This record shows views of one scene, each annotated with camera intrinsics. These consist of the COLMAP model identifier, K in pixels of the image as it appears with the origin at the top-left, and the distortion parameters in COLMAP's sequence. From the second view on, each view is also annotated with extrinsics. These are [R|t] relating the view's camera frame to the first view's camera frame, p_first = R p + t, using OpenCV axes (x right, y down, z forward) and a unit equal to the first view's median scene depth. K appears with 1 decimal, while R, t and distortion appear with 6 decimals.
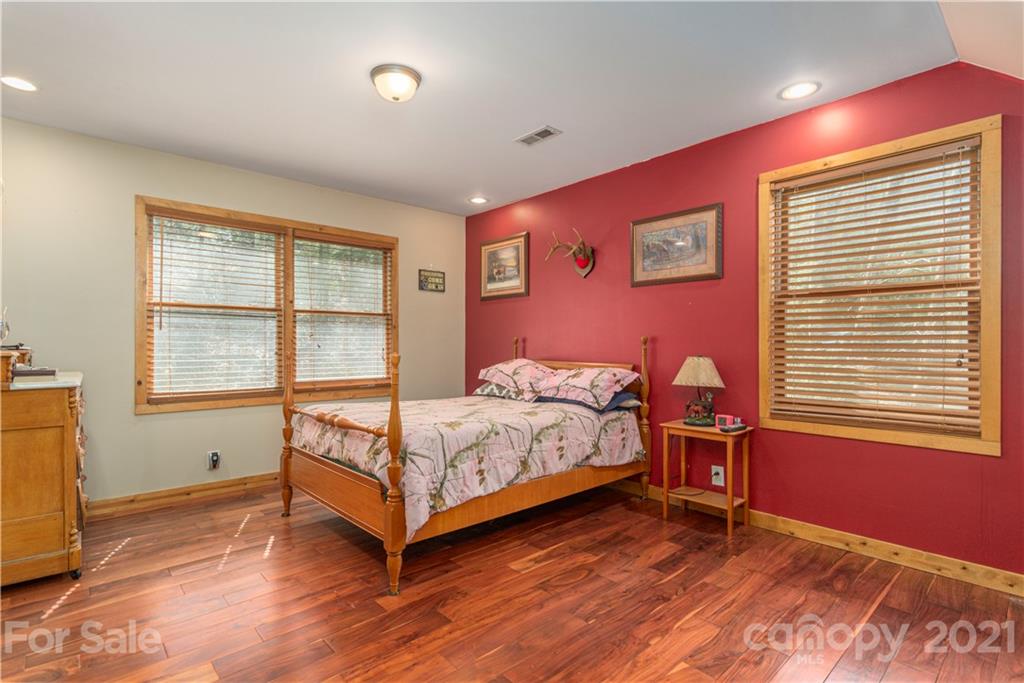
lens RADIAL K [[508.4, 0, 514.7], [0, 508.4, 345.0], [0, 0, 1]] dist [0.011203, -0.001861]
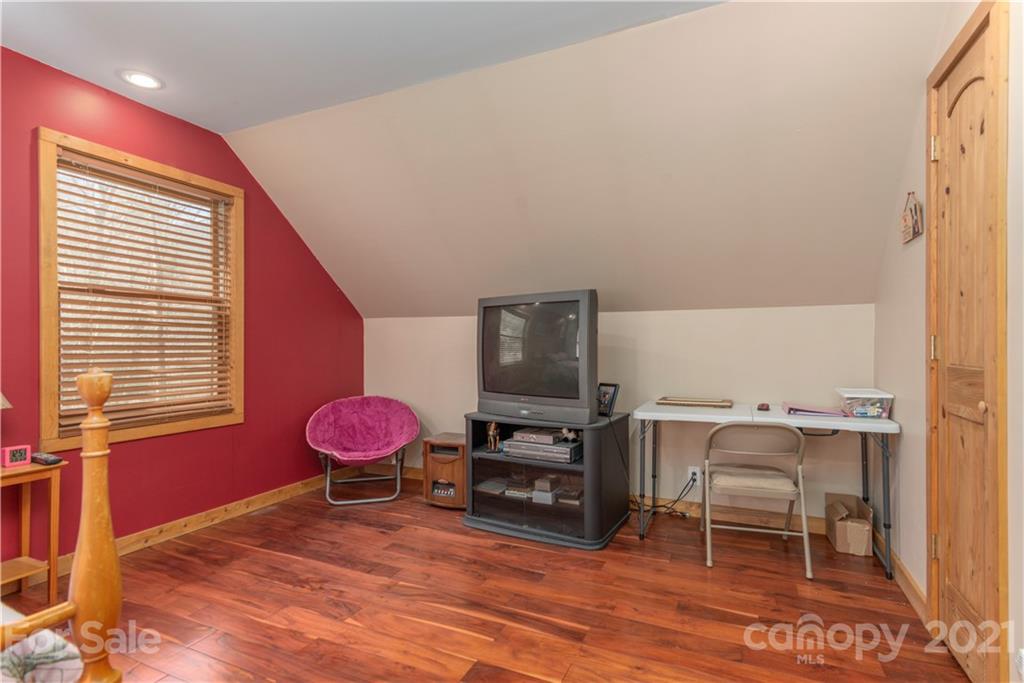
lens RADIAL K [[508.4, 0, 511.1], [0, 508.4, 343.1], [0, 0, 1]] dist [0.011203, -0.001861]
pose [[-0.410794, 0.004460, 0.911717, -0.646722], [-0.001166, 0.999985, -0.005417, -0.003585], [-0.911728, -0.003288, -0.410782, 0.828024]]
